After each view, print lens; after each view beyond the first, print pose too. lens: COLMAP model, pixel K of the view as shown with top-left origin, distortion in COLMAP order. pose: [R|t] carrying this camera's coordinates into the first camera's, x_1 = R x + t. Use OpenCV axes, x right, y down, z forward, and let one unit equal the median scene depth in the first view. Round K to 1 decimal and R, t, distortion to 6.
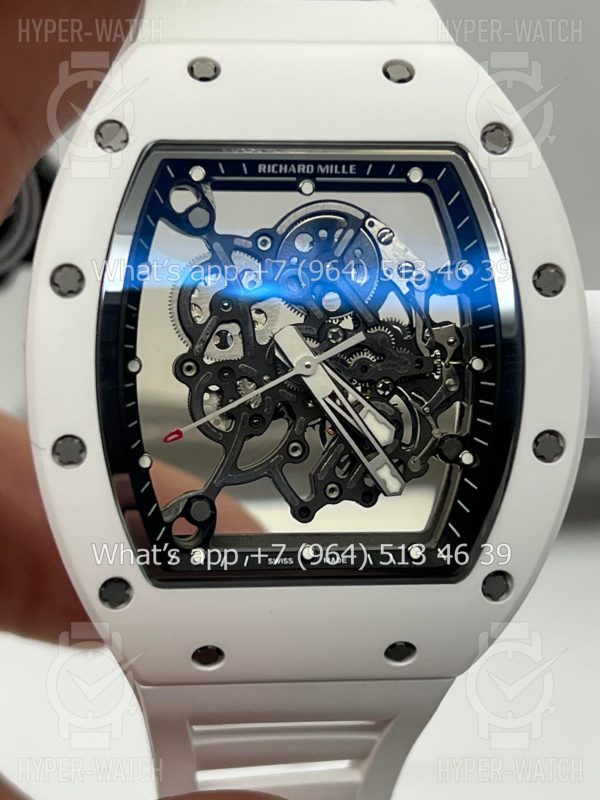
lens RADIAL K [[1906.9, 0, 304.3], [0, 1906.9, 398.4], [0, 0, 1]] dist [0.150702, 0.000000]
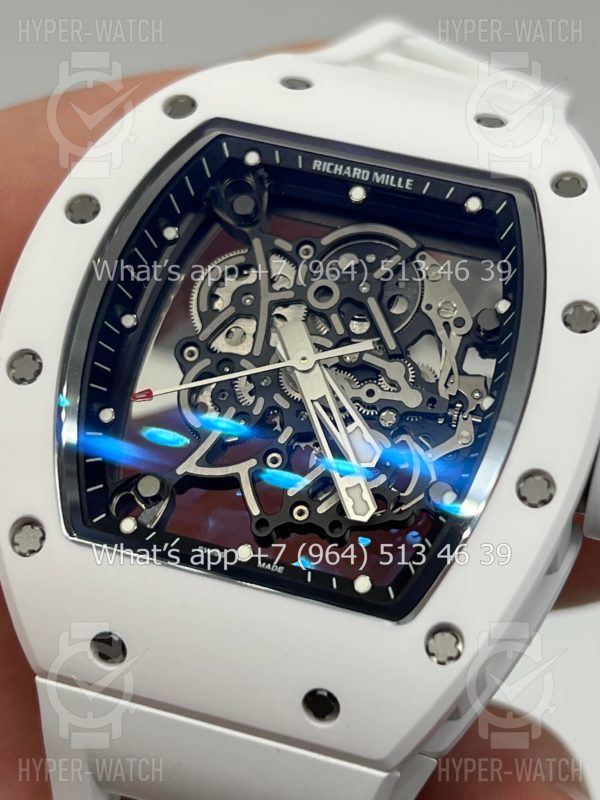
lens RADIAL K [[1906.9, 0, 296.9], [0, 1906.9, 396.1], [0, 0, 1]] dist [0.150702, 0.000000]
pose [[0.933033, 0.186553, -0.307648, 0.281007], [-0.291625, 0.892928, -0.342980, 0.310479], [0.210724, 0.409729, 0.887535, 0.193270]]
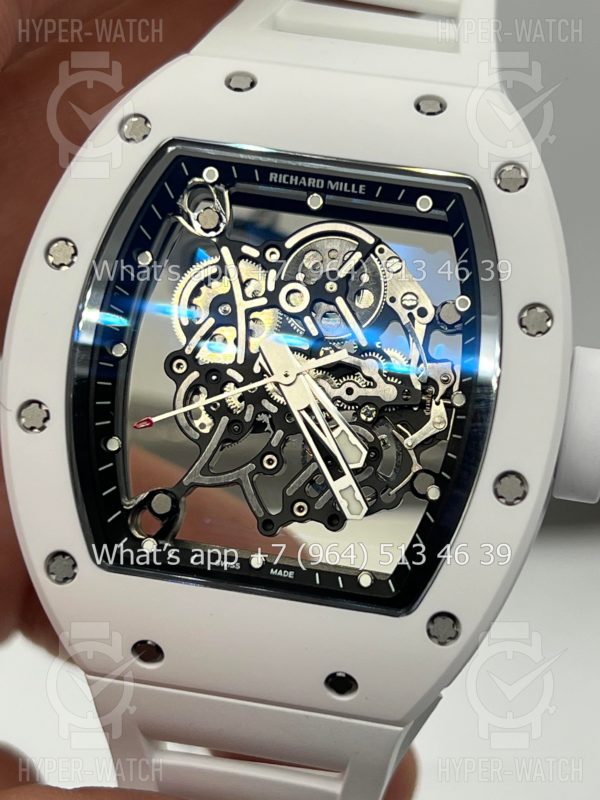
lens RADIAL K [[1906.9, 0, 307.5], [0, 1906.9, 397.2], [0, 0, 1]] dist [0.150702, 0.000000]
pose [[0.965442, 0.136663, -0.221913, 0.233651], [-0.164862, 0.979719, -0.113888, 0.105502], [0.201848, 0.146537, 0.968393, 0.037186]]
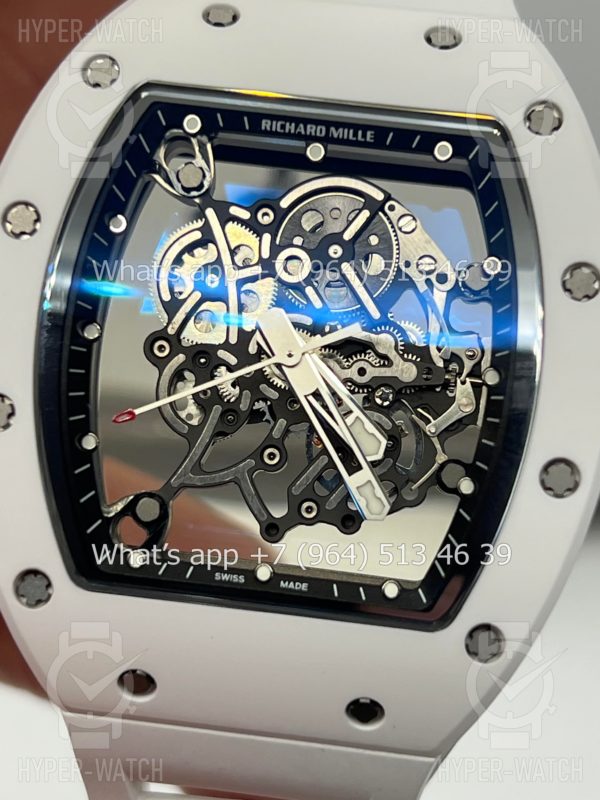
lens RADIAL K [[1906.9, 0, 301.1], [0, 1906.9, 401.5], [0, 0, 1]] dist [0.150702, 0.000000]
pose [[0.980757, 0.108038, -0.162615, 0.147117], [-0.127341, 0.985360, -0.113359, 0.099532], [0.147987, 0.131885, 0.980156, 0.162214]]
